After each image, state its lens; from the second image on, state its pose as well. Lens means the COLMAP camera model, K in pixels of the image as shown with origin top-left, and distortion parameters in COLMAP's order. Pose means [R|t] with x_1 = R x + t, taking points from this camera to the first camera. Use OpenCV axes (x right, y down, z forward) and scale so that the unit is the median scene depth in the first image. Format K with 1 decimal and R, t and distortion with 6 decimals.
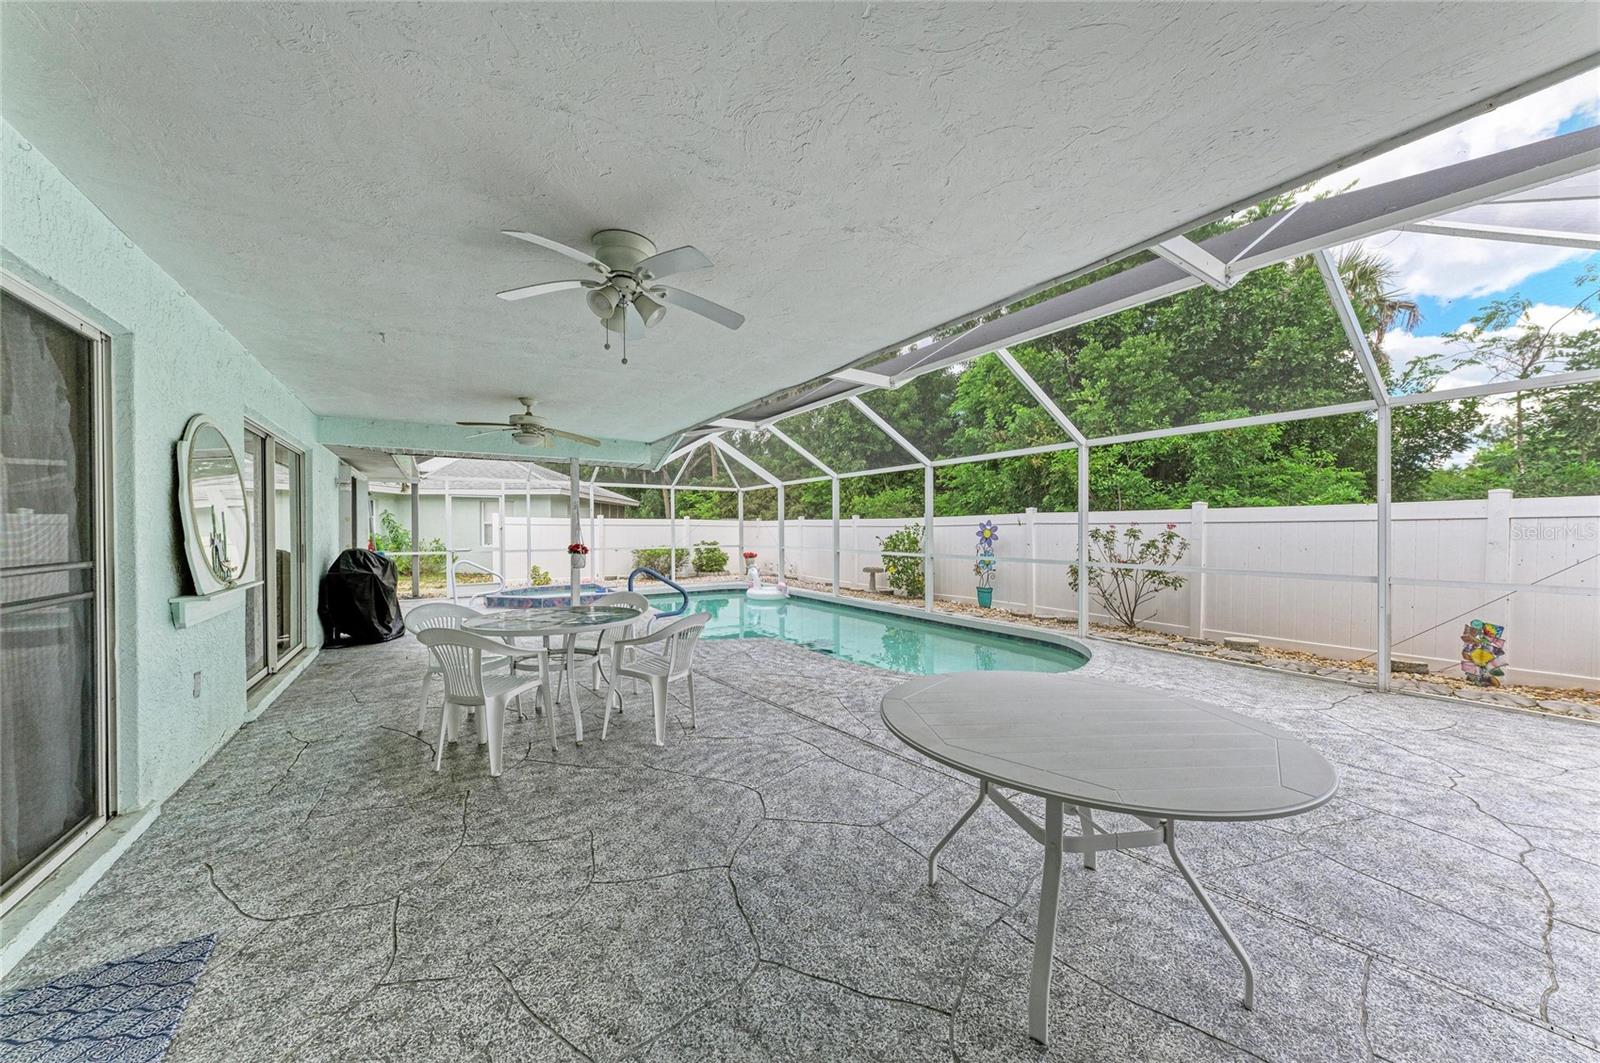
lens RADIAL K [[559.0, 0, 801.7], [0, 559.0, 530.5], [0, 0, 1]] dist [0.000405, -0.000754]
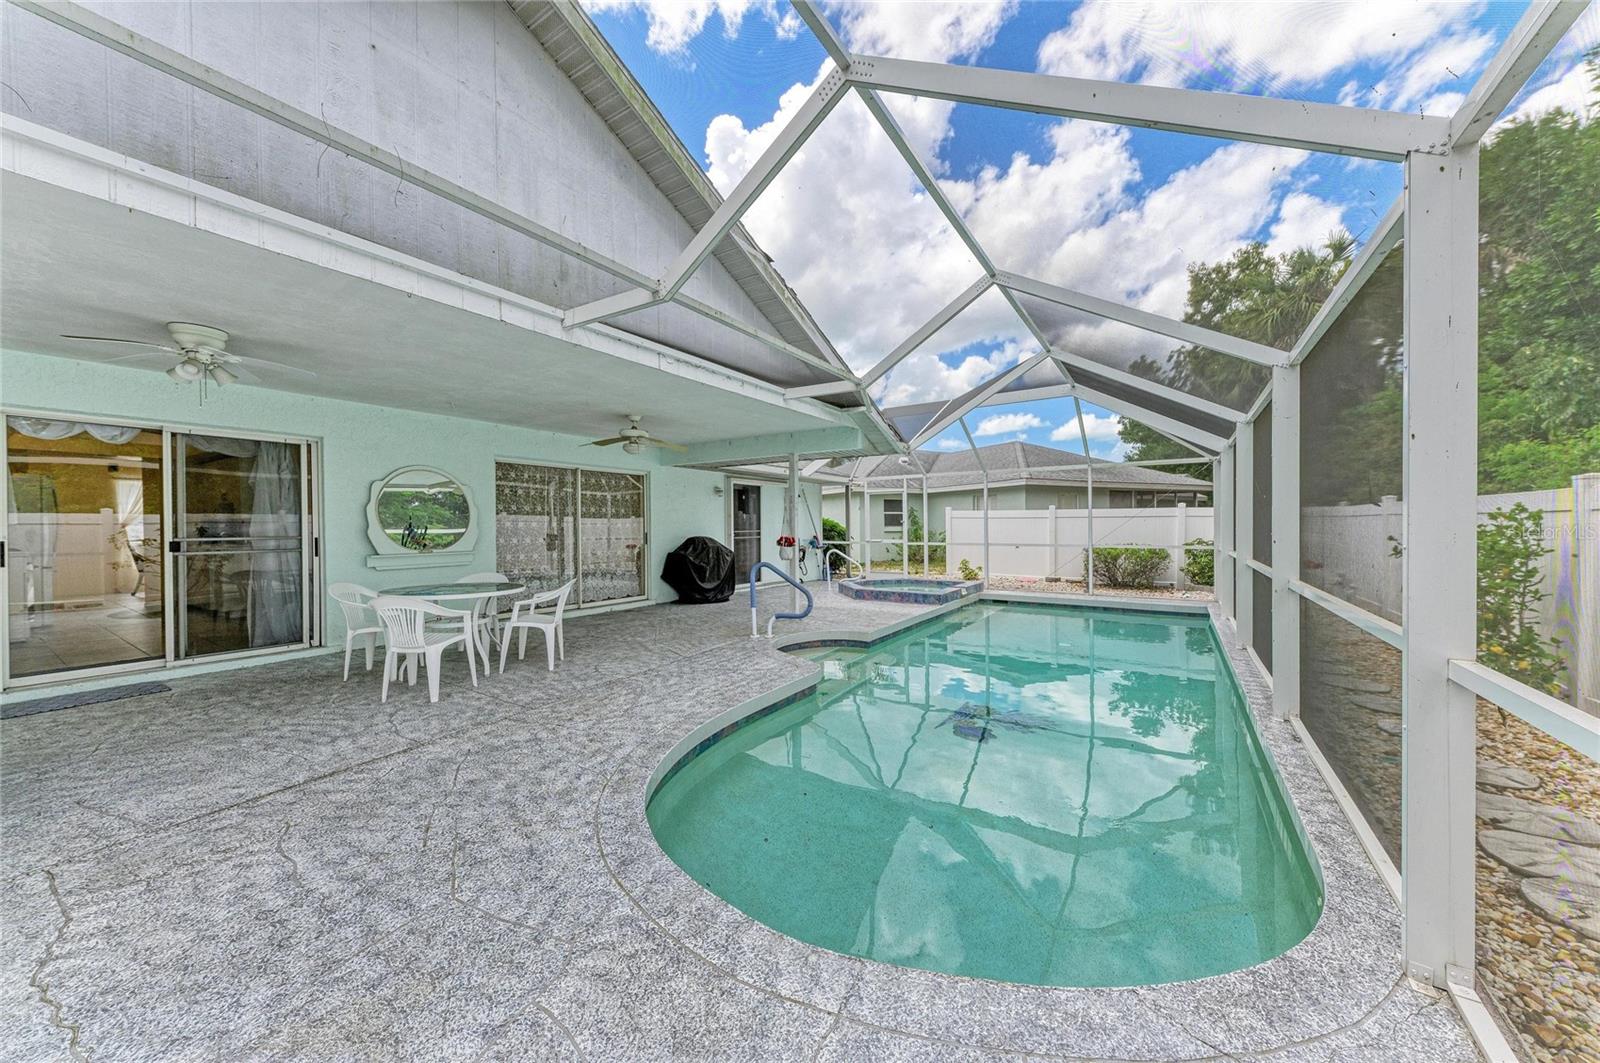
lens RADIAL K [[559.0, 0, 809.8], [0, 559.0, 528.4], [0, 0, 1]] dist [0.000405, -0.000754]
pose [[0.419992, 0.007057, -0.907500, 0.981239], [-0.000338, 0.999971, 0.007620, 0.002795], [0.907528, -0.002893, 0.419983, 1.071246]]
